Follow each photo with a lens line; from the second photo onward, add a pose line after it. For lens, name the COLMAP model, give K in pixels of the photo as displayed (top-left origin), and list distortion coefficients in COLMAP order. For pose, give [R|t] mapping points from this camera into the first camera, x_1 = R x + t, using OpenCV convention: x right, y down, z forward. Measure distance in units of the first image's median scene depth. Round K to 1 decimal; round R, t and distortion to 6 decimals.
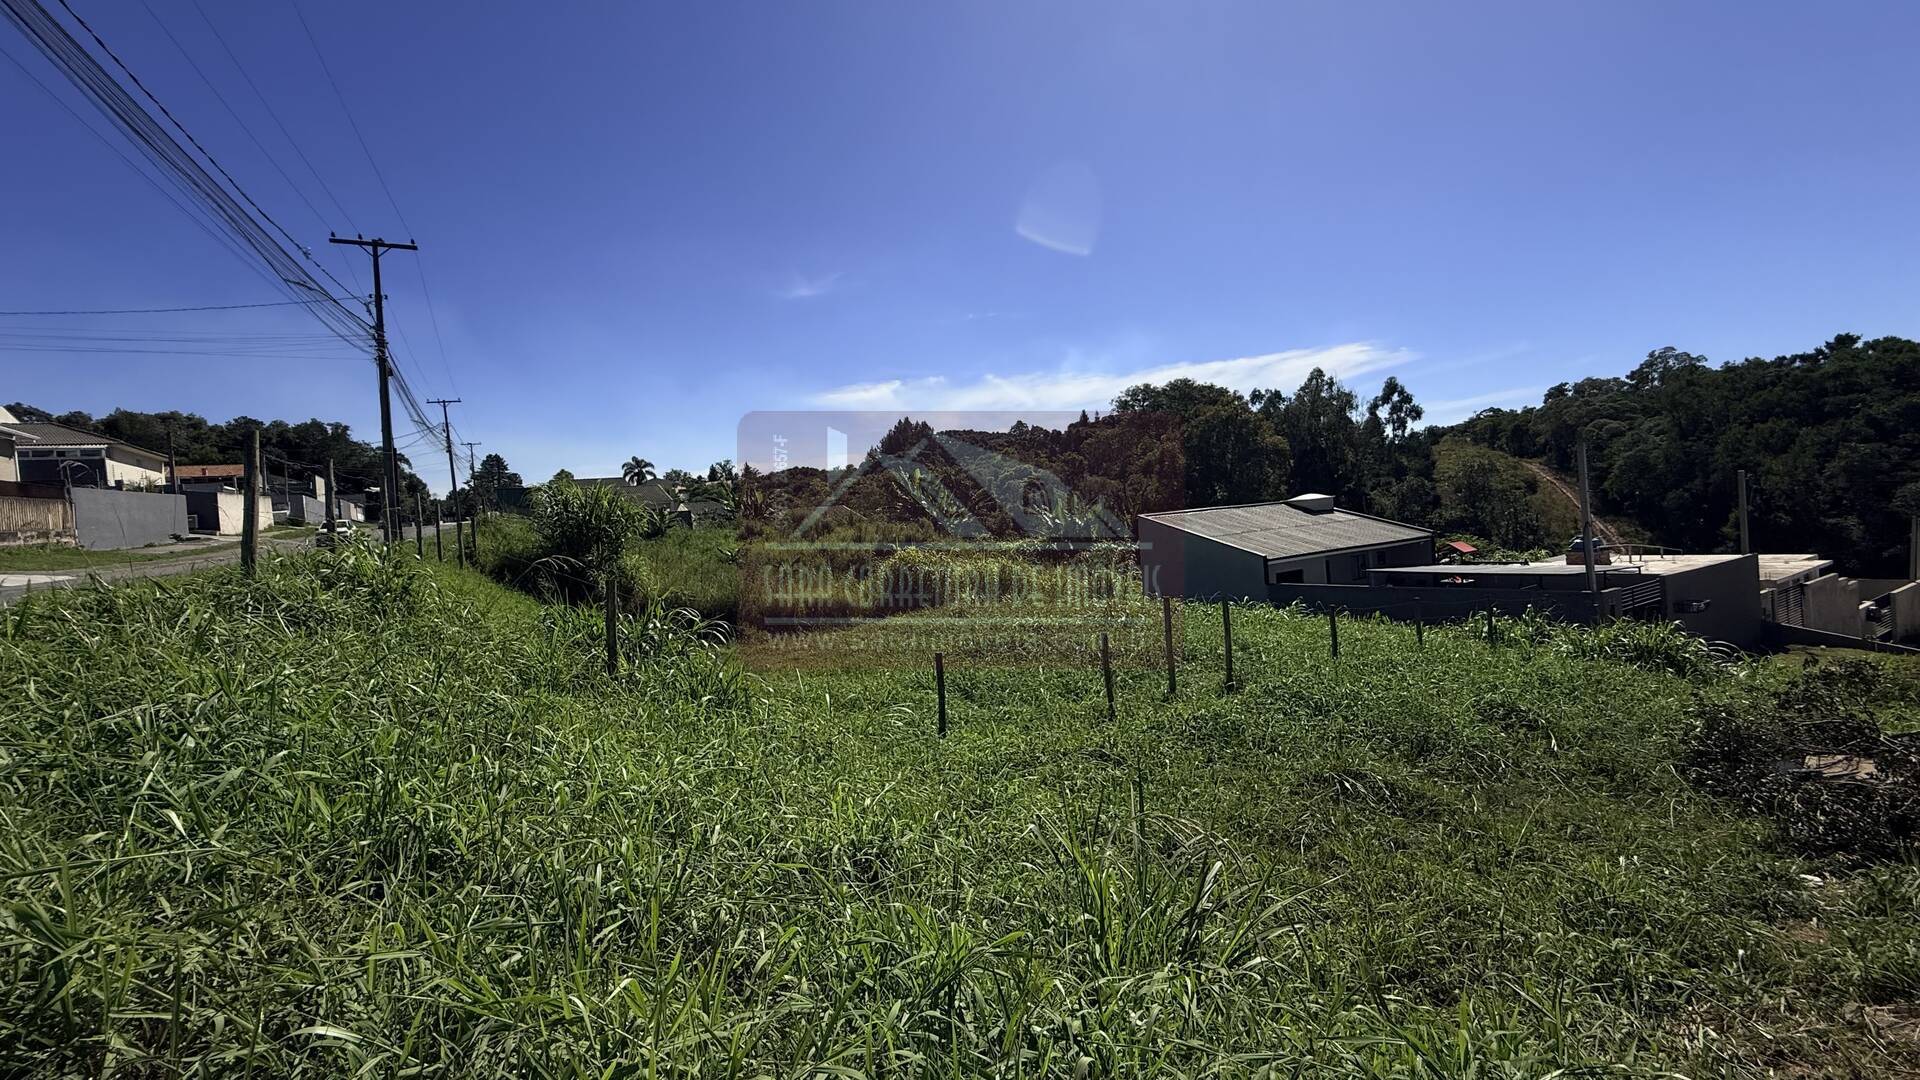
lens RADIAL K [[772.3, 0, 960.0], [0, 772.3, 540.0], [0, 0, 1]] dist [-0.009096, 0.005298]
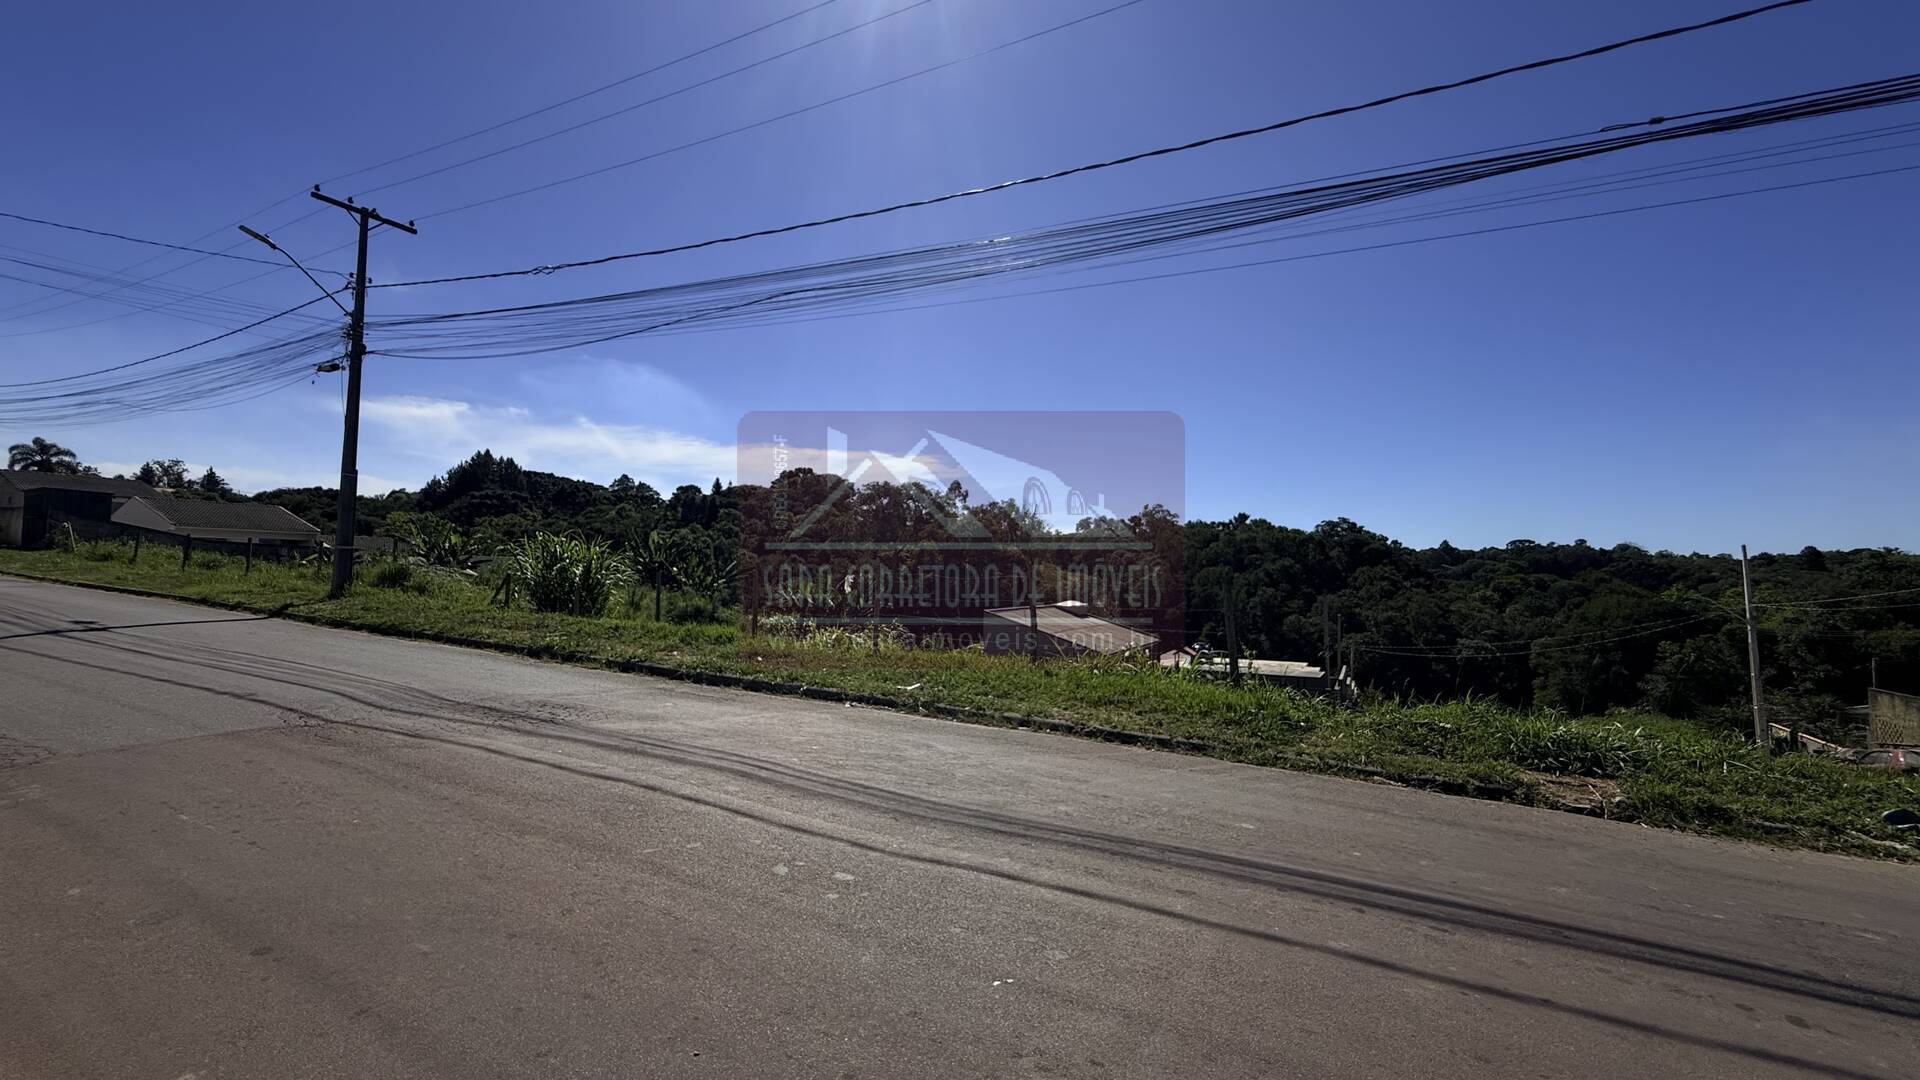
lens RADIAL K [[772.3, 0, 960.0], [0, 772.3, 540.0], [0, 0, 1]] dist [-0.009096, 0.005298]
pose [[0.841596, 0.119573, 0.526705, -0.130786], [-0.070852, 0.991200, -0.111813, -0.001376], [-0.535440, 0.056783, 0.842662, 0.005298]]
